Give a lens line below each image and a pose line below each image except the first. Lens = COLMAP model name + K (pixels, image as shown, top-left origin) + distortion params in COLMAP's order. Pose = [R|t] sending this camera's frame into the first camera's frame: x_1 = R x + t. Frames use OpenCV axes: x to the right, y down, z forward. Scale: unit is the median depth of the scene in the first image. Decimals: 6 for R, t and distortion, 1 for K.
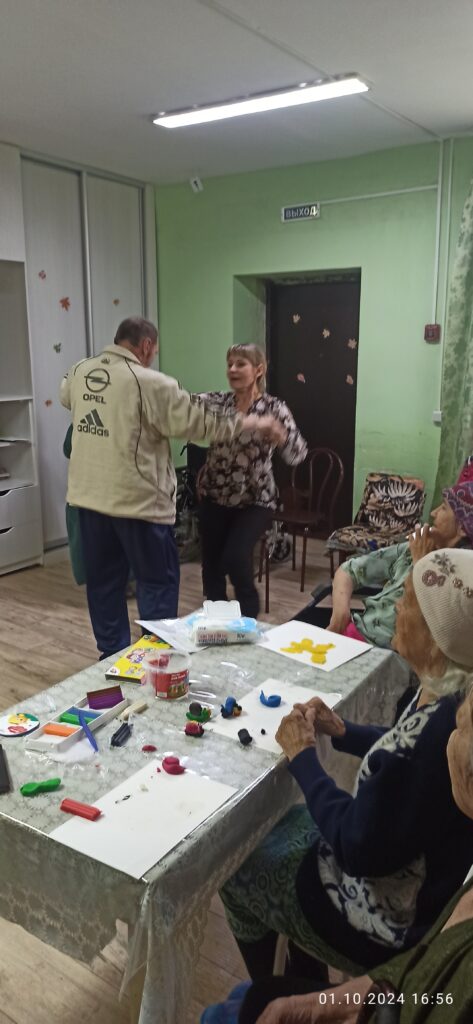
lens RADIAL K [[749.2, 0, 234.3], [0, 749.2, 510.3], [0, 0, 1]] dist [0.032440, -0.009423]
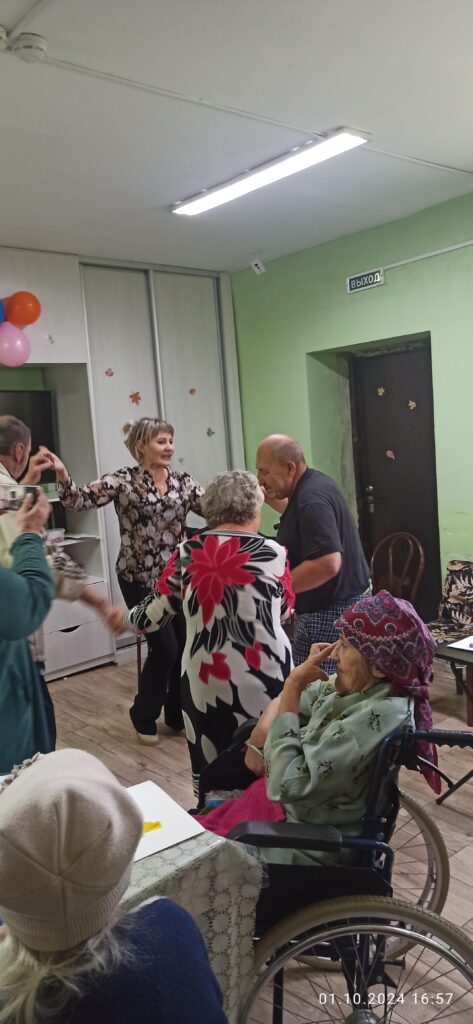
lens RADIAL K [[749.2, 0, 227.9], [0, 749.2, 510.7], [0, 0, 1]] dist [0.032440, -0.009423]
pose [[0.963636, -0.046586, -0.263126, 0.155577], [0.020000, 0.994498, -0.102829, -0.021657], [0.266468, 0.093827, 0.959266, 0.092499]]
